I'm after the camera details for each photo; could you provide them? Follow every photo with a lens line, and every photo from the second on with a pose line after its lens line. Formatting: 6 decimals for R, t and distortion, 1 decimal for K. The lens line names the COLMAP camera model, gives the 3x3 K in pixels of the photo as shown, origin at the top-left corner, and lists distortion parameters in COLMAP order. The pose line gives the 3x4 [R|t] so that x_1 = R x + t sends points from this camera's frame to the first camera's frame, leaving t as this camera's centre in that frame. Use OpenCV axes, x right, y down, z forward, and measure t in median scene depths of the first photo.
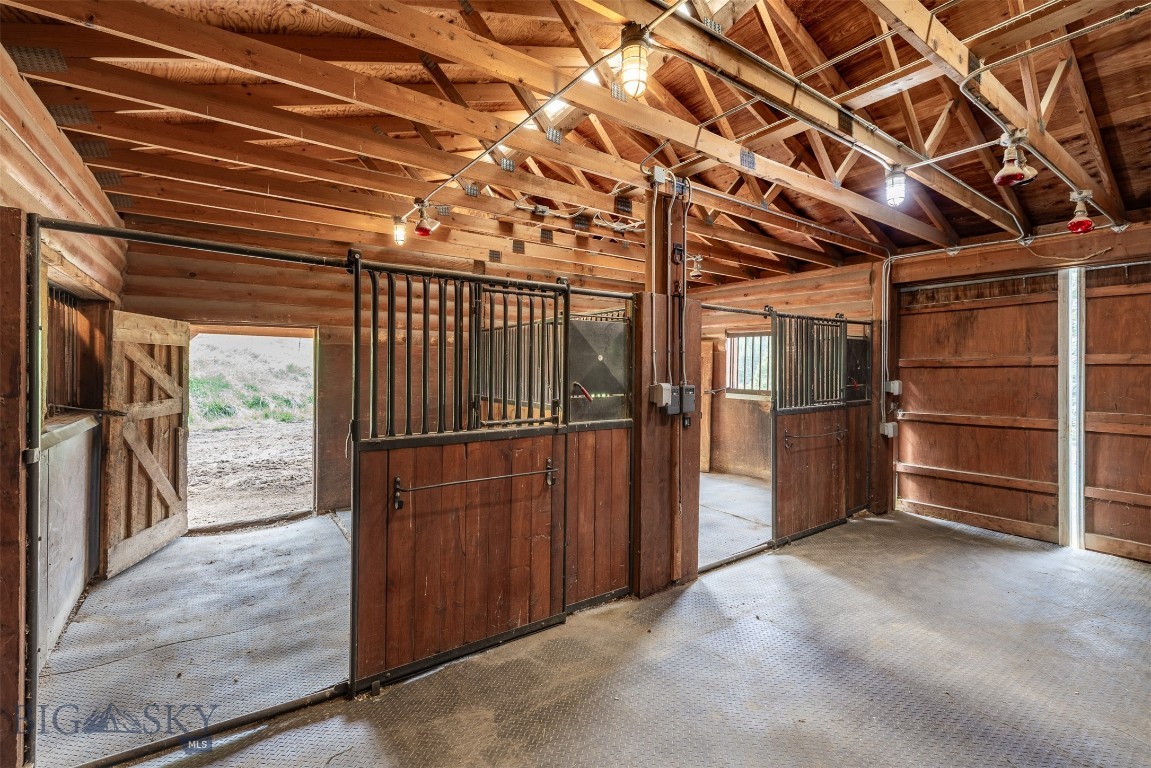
lens RADIAL K [[510.7, 0, 579.1], [0, 510.7, 372.4], [0, 0, 1]] dist [0.002527, -0.000031]
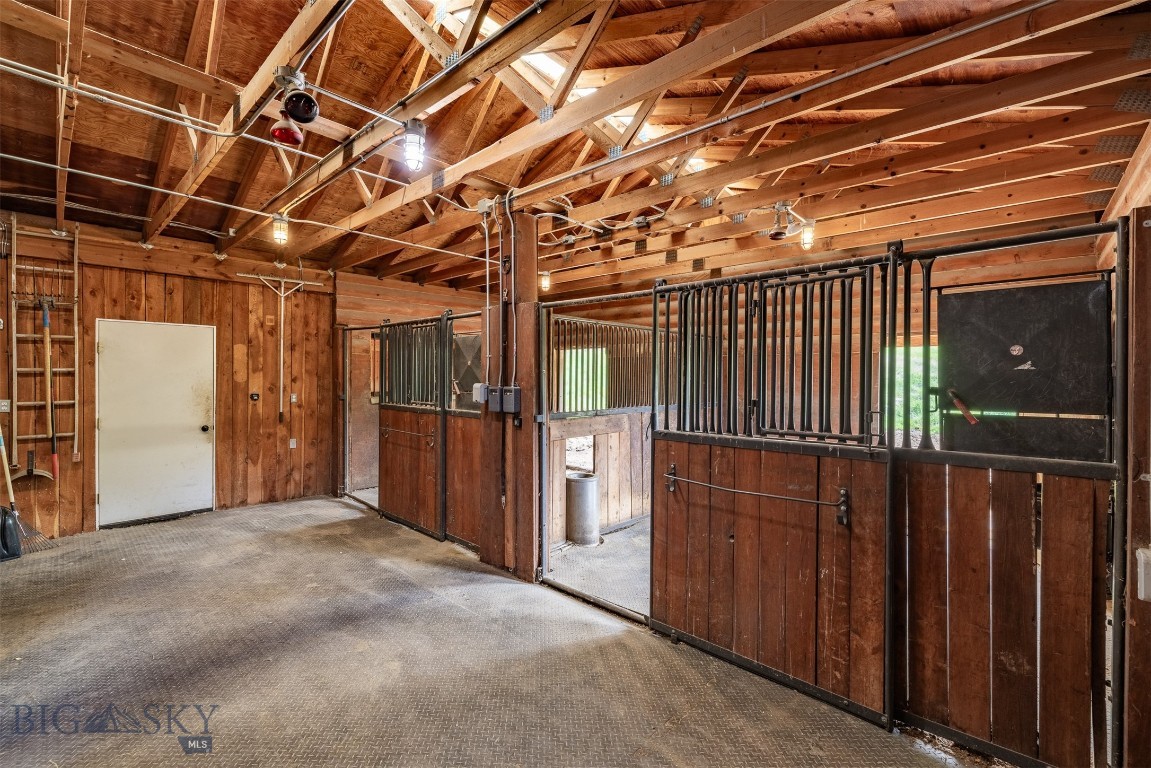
lens RADIAL K [[488.1, 0, 575.5], [0, 488.1, 384.0], [0, 0, 1]] dist [0.000375, -0.000008]
pose [[0.198350, 0.018914, -0.979949, 1.070970], [-0.011113, 0.999793, 0.017047, 0.000879], [0.980068, 0.007509, 0.198519, 0.816933]]
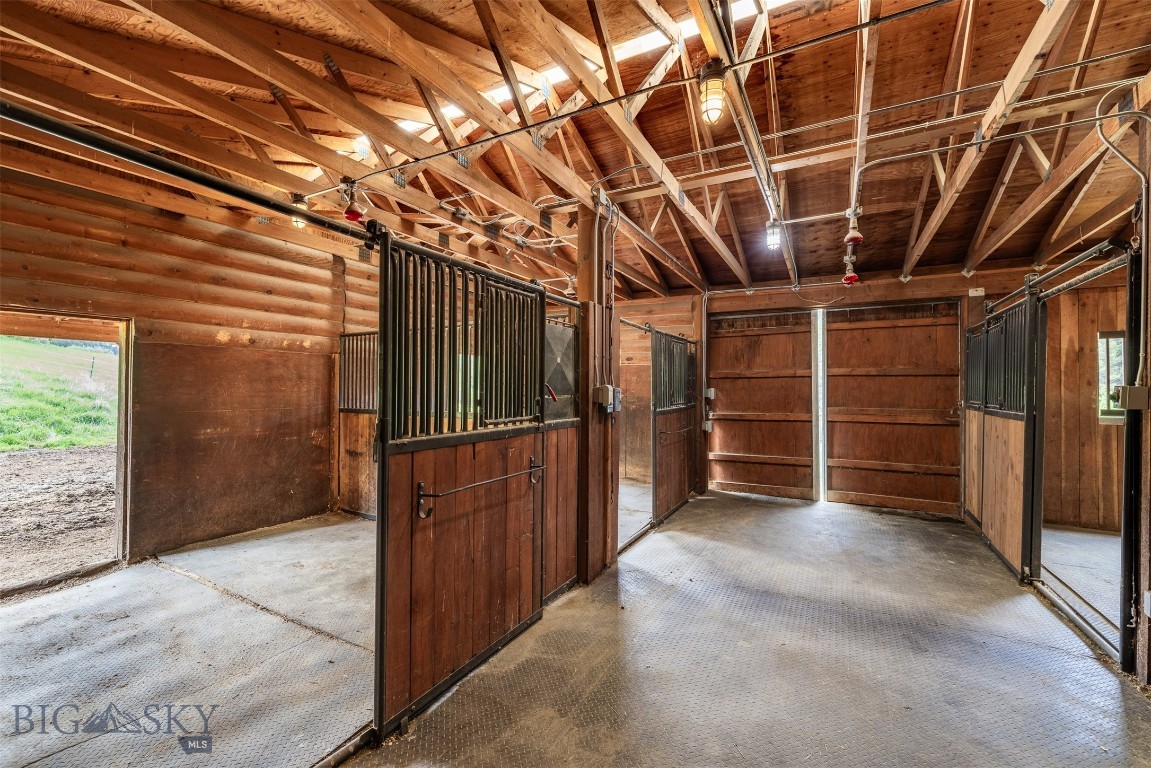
lens RADIAL K [[482.0, 0, 575.5], [0, 482.0, 384.0], [0, 0, 1]] dist [-0.000542, -0.000153]
pose [[0.901591, 0.001687, 0.432586, -0.285365], [0.004593, 0.999899, -0.013472, 0.027273], [-0.432565, 0.014133, 0.901492, 0.072622]]
